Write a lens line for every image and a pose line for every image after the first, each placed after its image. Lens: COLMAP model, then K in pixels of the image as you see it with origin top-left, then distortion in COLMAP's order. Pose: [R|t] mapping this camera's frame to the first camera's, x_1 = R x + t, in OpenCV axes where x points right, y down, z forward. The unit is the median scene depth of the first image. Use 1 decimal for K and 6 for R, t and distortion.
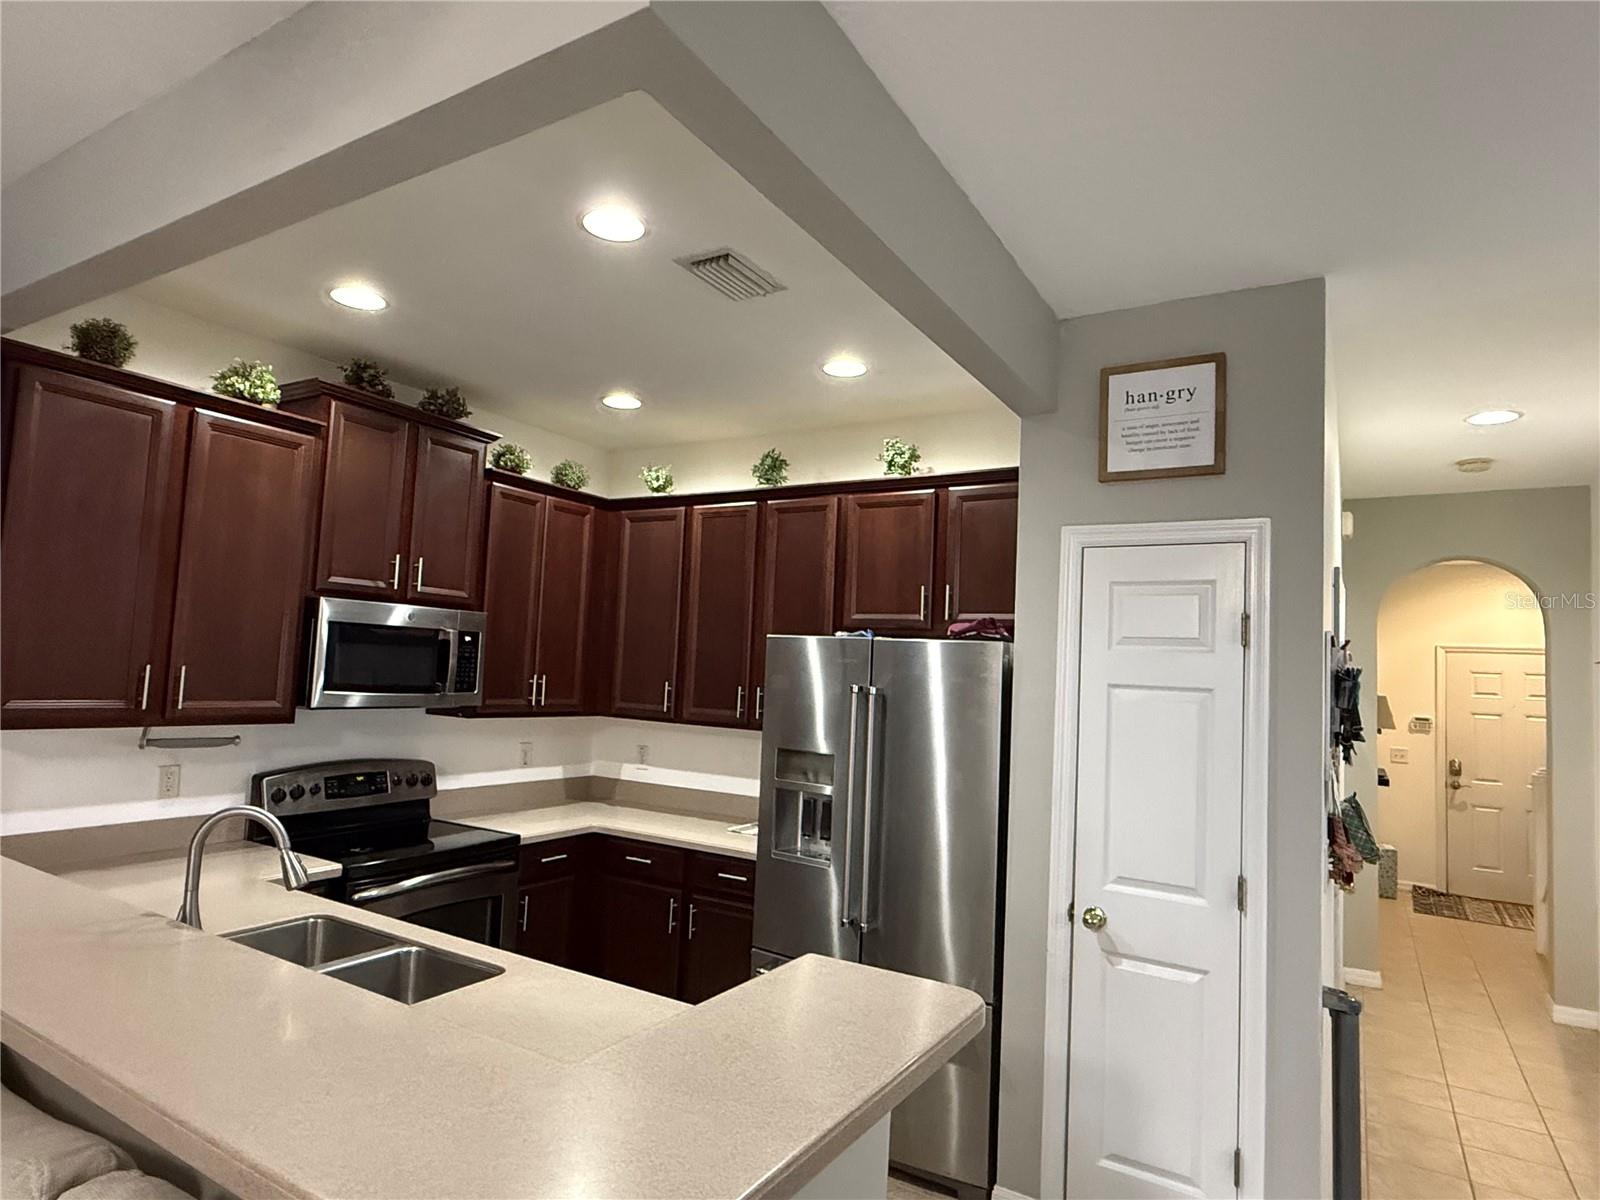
lens RADIAL K [[912.8, 0, 795.4], [0, 912.8, 605.5], [0, 0, 1]] dist [0.000311, 0.000884]
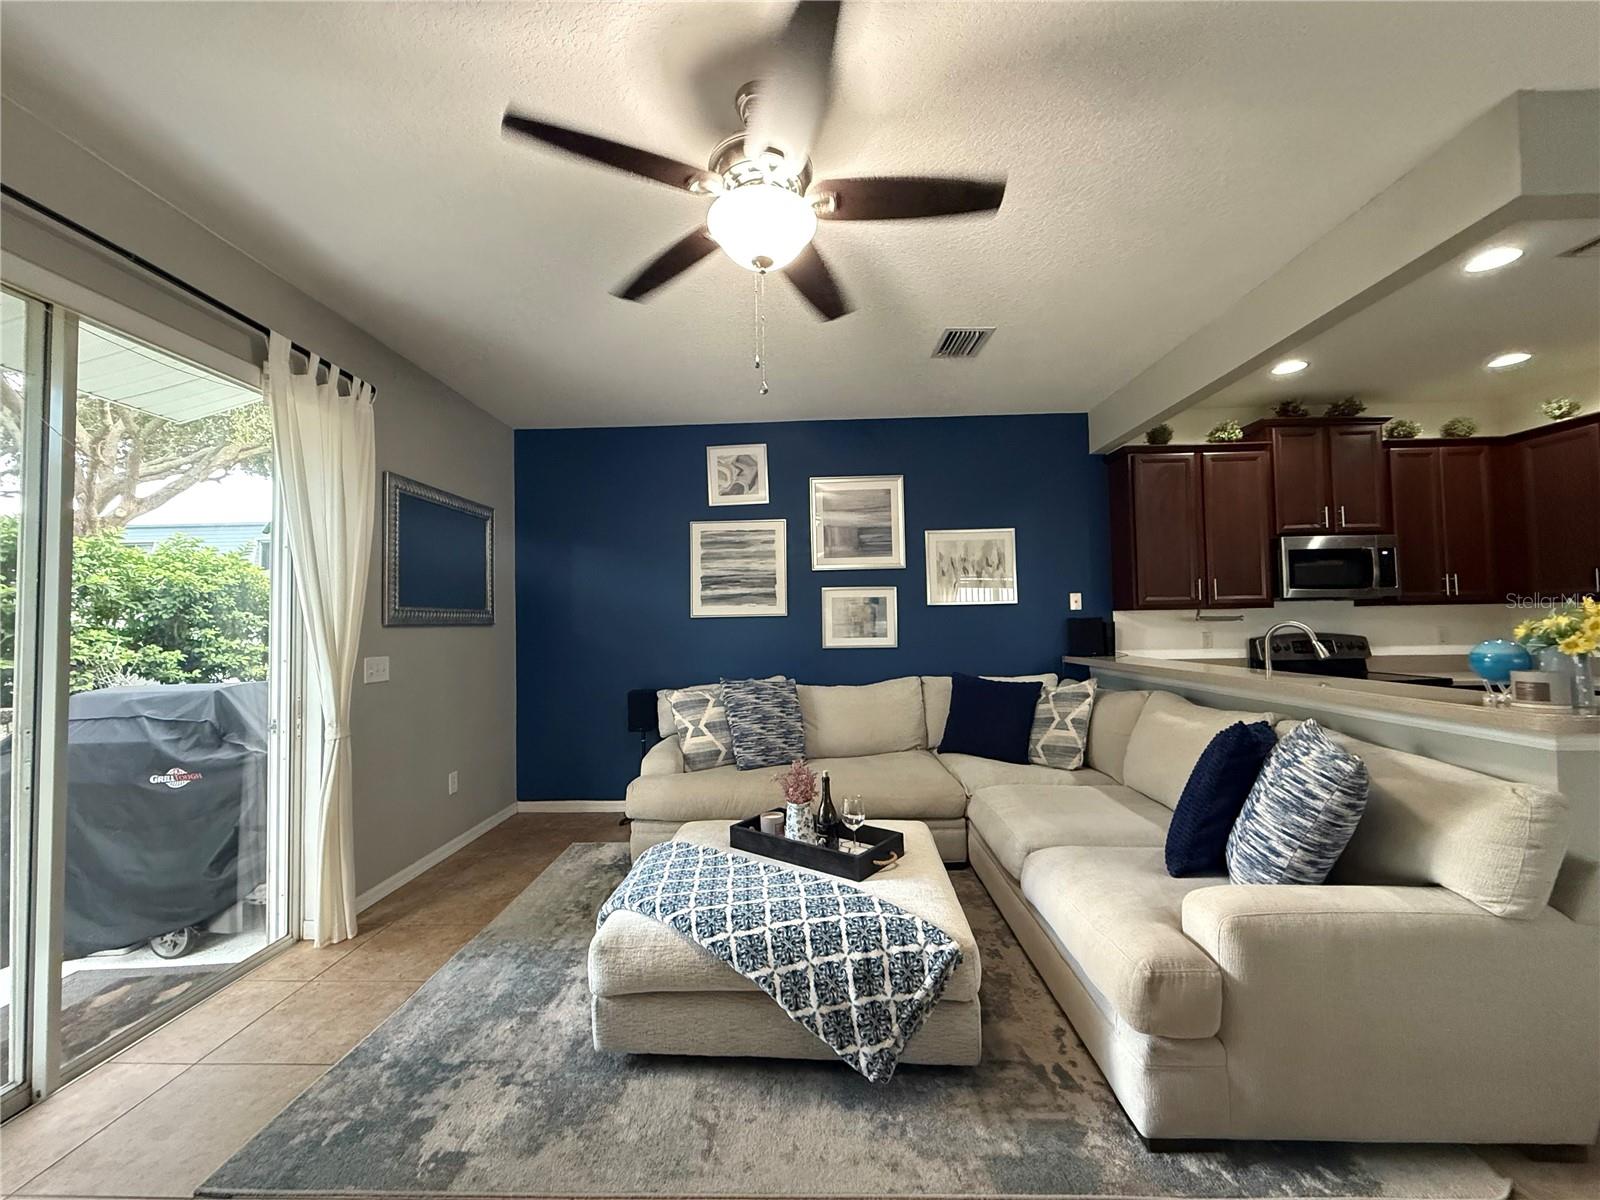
lens RADIAL K [[634.1, 0, 794.5], [0, 634.1, 599.2], [0, 0, 1]] dist [0.001091, 0.000014]
pose [[0.495296, -0.087534, -0.864303, 0.076948], [0.102818, 0.993824, -0.041731, 0.065215], [0.862619, -0.068196, 0.501237, -0.463998]]
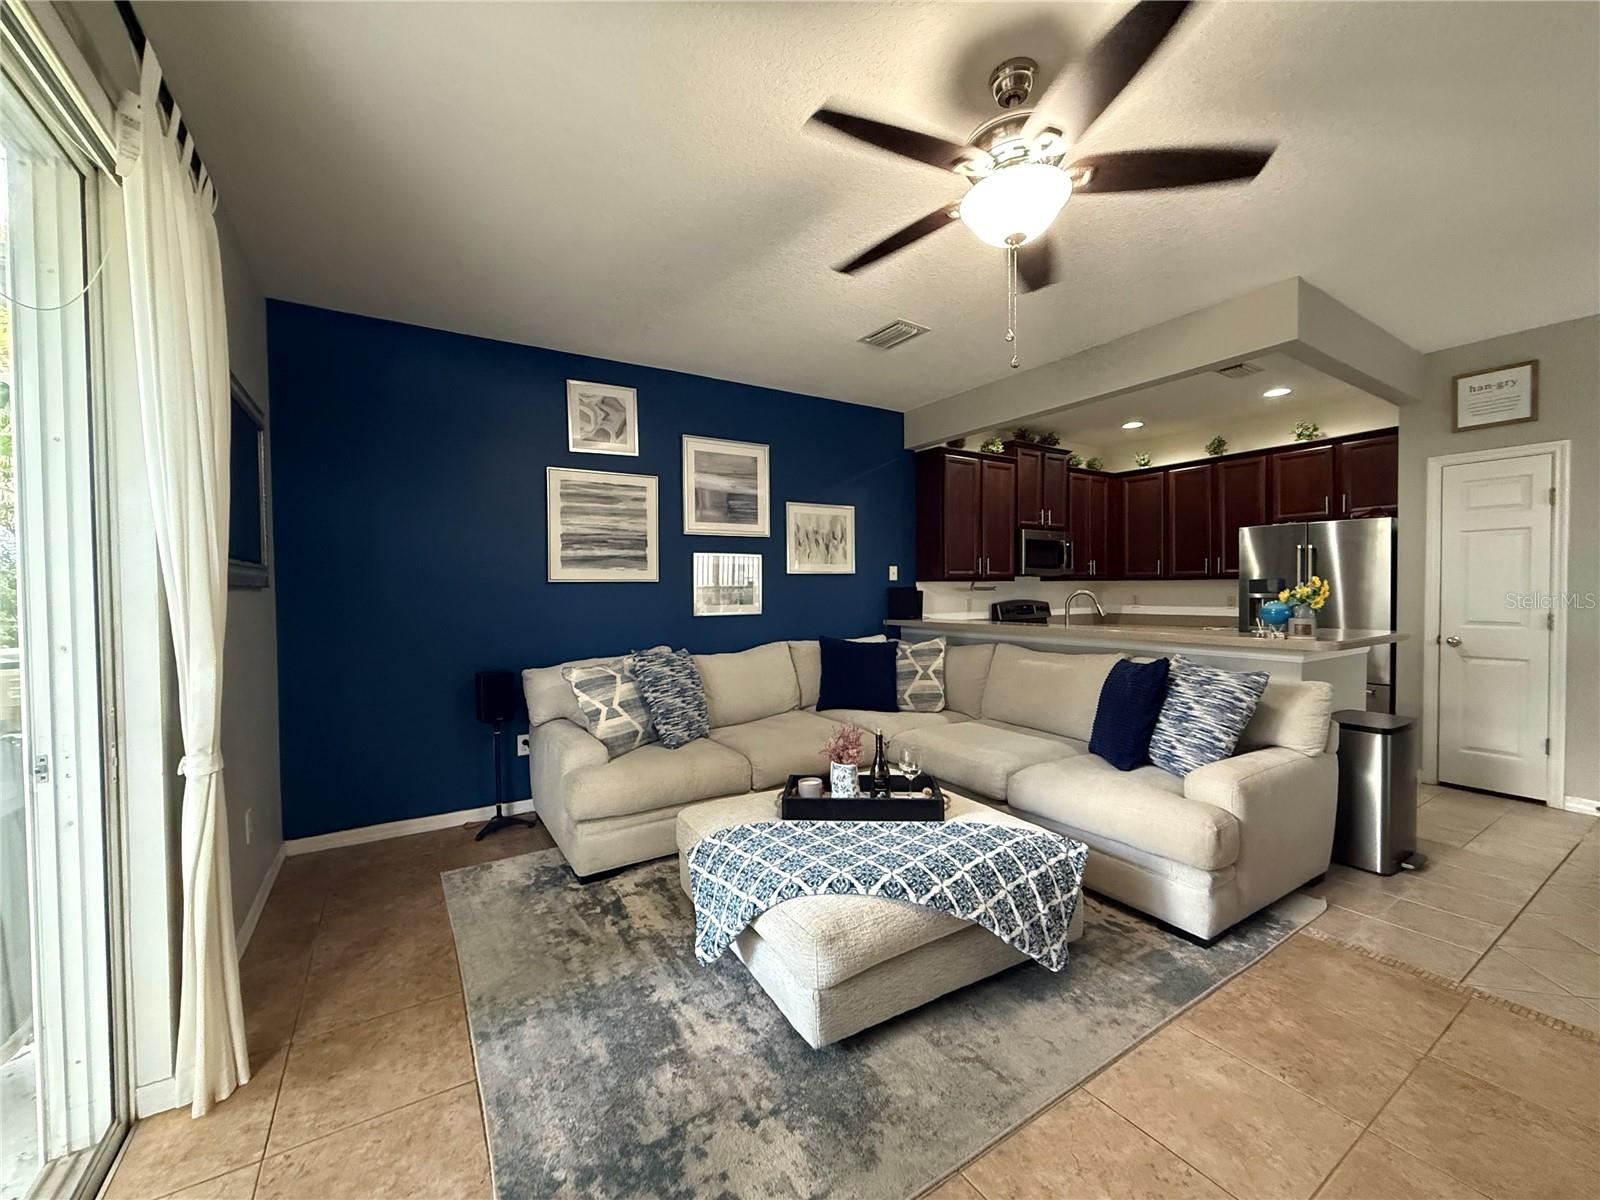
lens RADIAL K [[634.1, 0, 794.5], [0, 634.1, 599.2], [0, 0, 1]] dist [0.001091, 0.000014]
pose [[0.894412, -0.047417, -0.444724, -0.315603], [0.082957, 0.994698, 0.060783, 0.022259], [0.439484, -0.091258, 0.893603, -0.811351]]
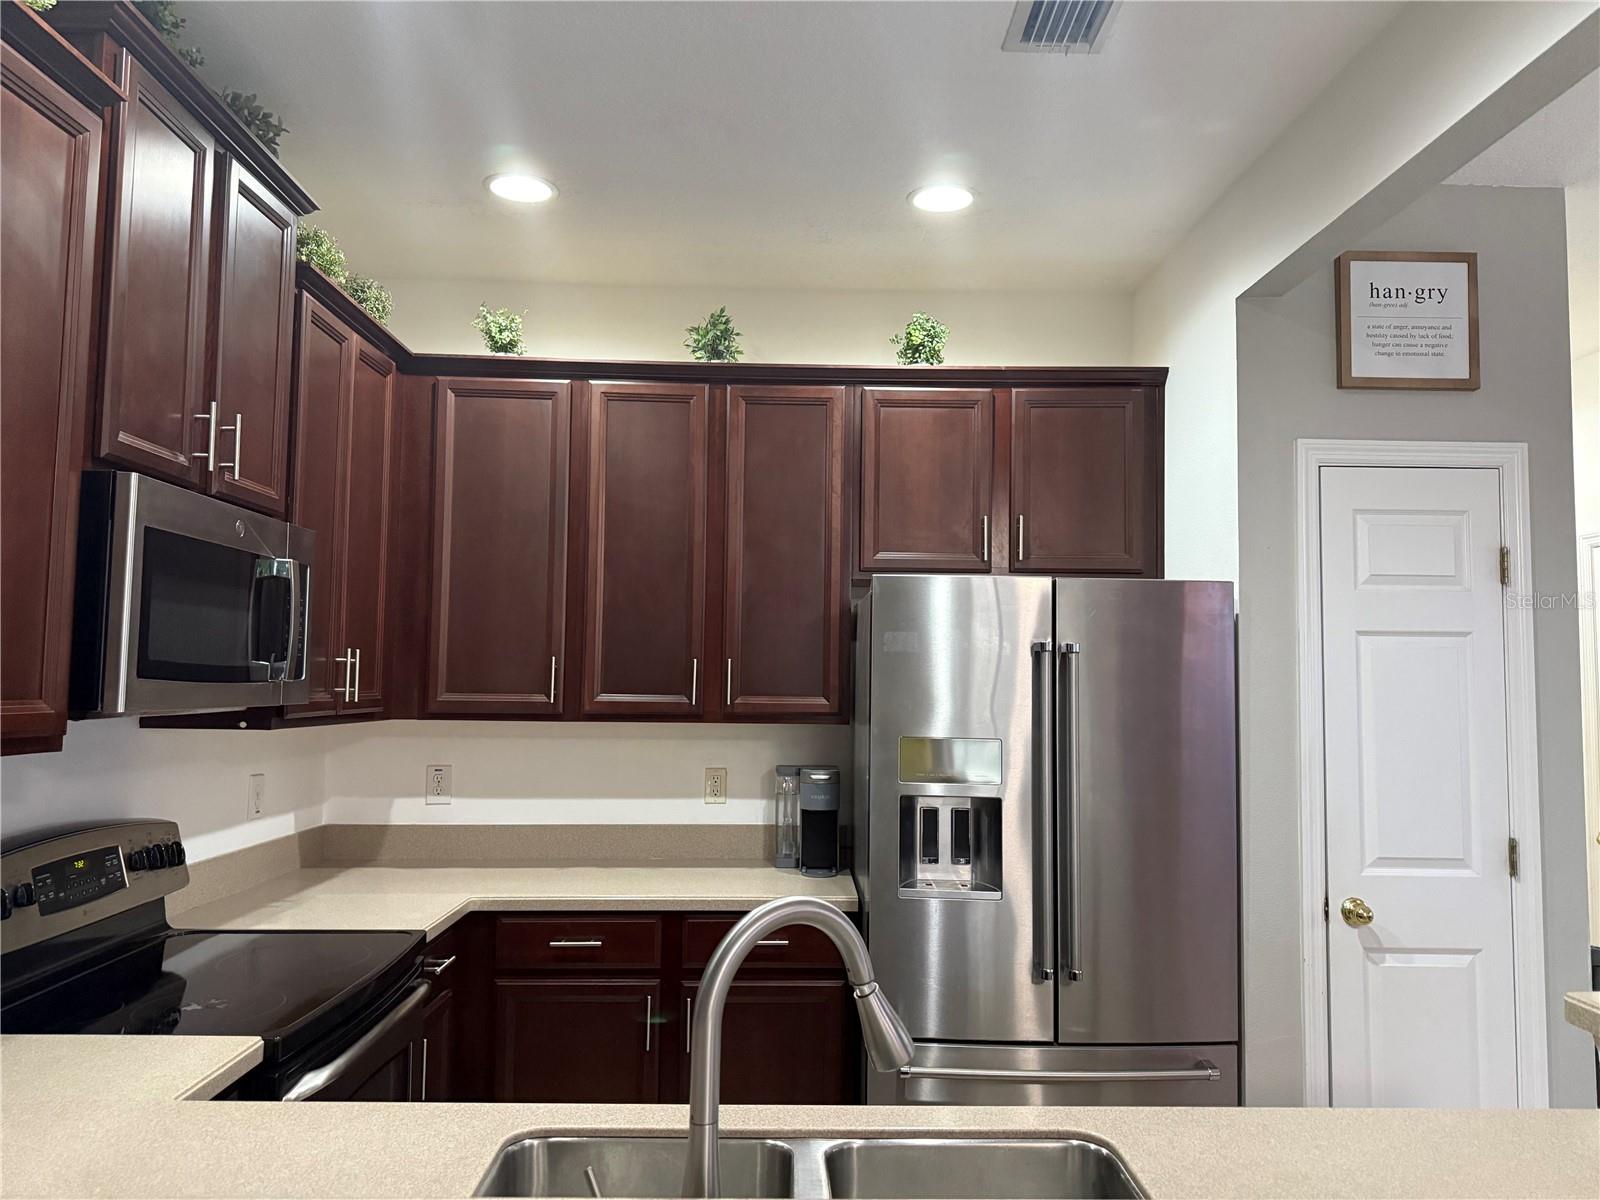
lens RADIAL K [[1130.8, 0, 808.5], [0, 1130.8, 599.5], [0, 0, 1]] dist [0.094658, -0.123636]
pose [[0.840860, 0.003754, 0.541239, -0.542440], [-0.013261, 0.999819, 0.013668, 0.041527], [-0.541090, -0.018670, 0.840758, 0.324217]]
